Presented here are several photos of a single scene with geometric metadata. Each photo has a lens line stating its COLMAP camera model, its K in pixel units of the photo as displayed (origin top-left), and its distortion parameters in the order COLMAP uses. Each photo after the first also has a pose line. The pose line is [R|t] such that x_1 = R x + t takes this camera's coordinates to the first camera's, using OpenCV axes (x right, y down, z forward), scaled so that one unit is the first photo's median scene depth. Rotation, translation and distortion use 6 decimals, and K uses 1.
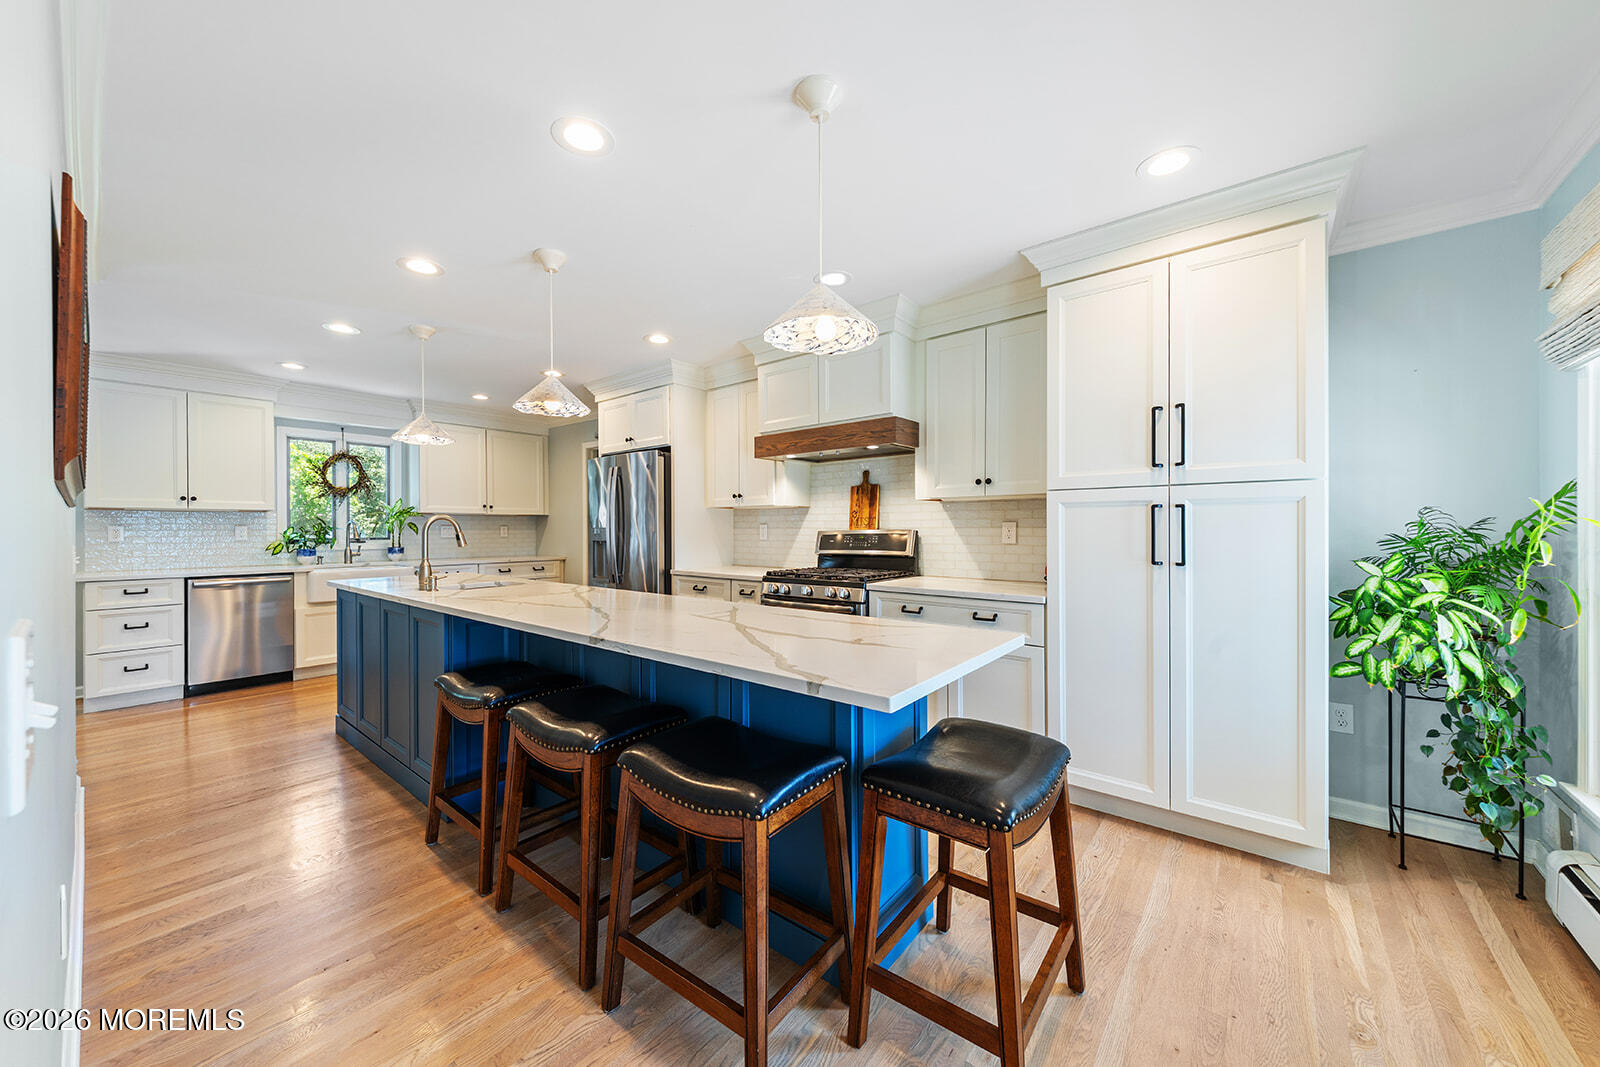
lens RADIAL K [[578.8, 0, 798.0], [0, 578.8, 531.2], [0, 0, 1]] dist [0.003103, -0.000315]
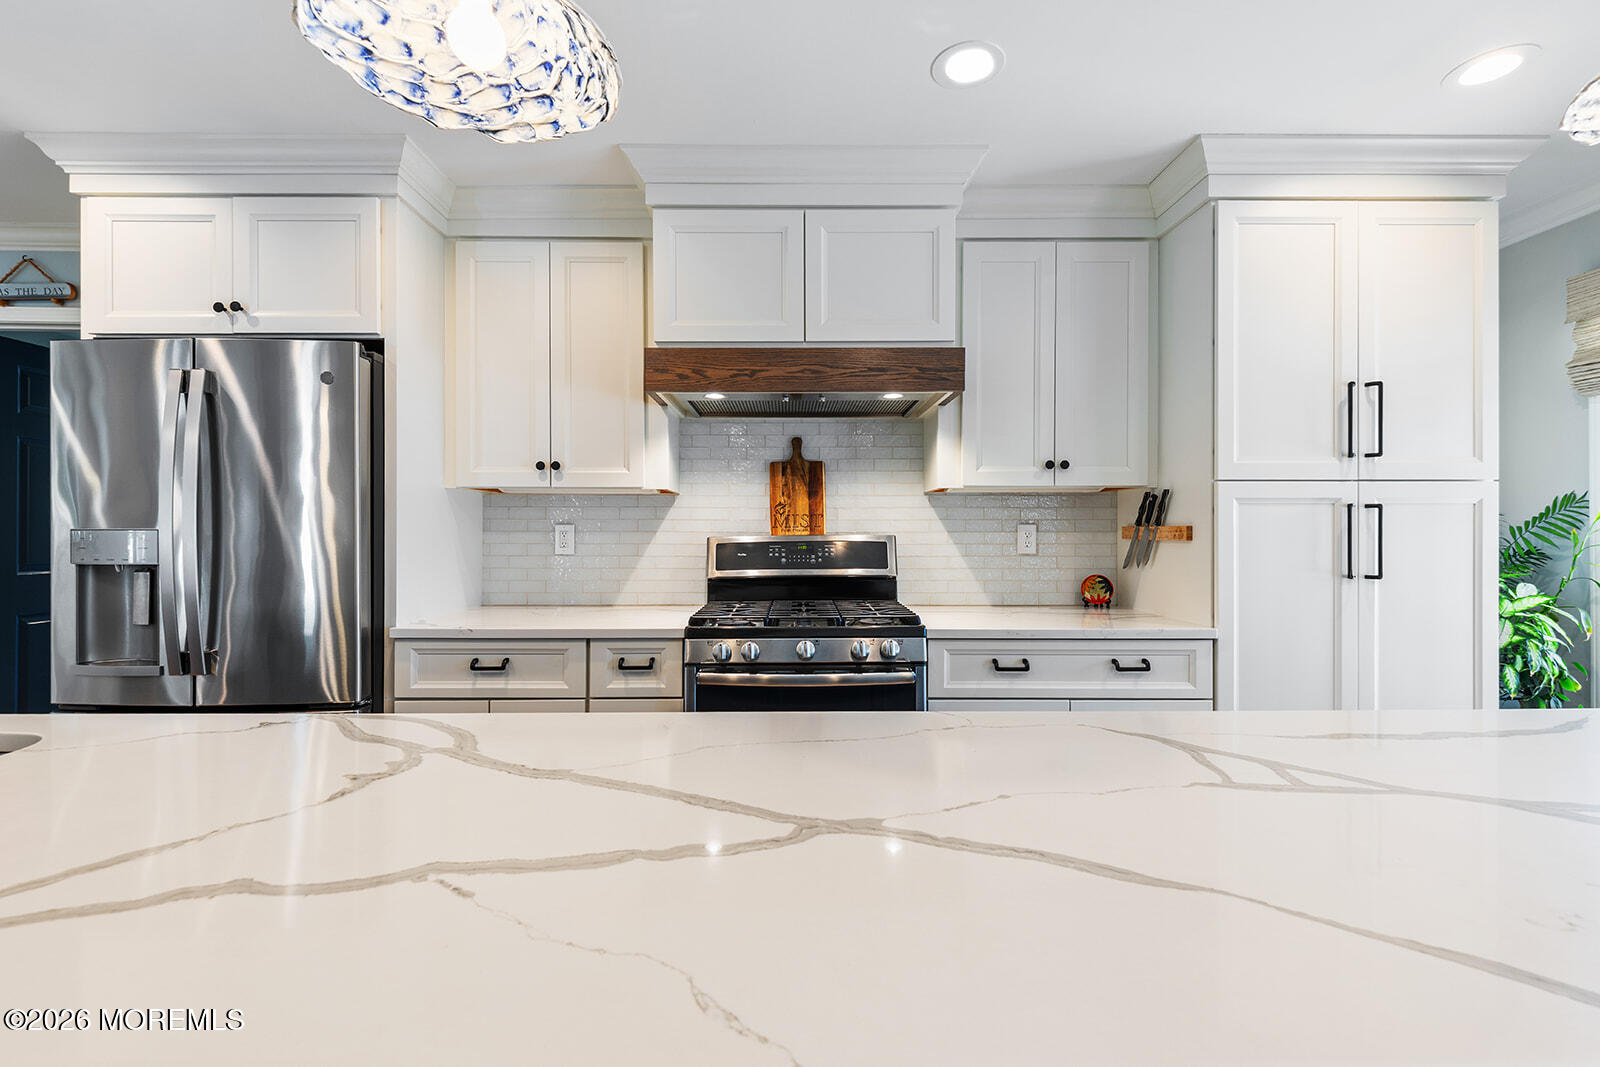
lens RADIAL K [[673.5, 0, 800.8], [0, 673.5, 530.4], [0, 0, 1]] dist [0.000444, -0.000563]
pose [[0.767485, 0.007449, 0.641023, -0.335677], [0.000207, 0.999930, -0.011867, 0.001104], [-0.641066, 0.009240, 0.767430, 0.463329]]
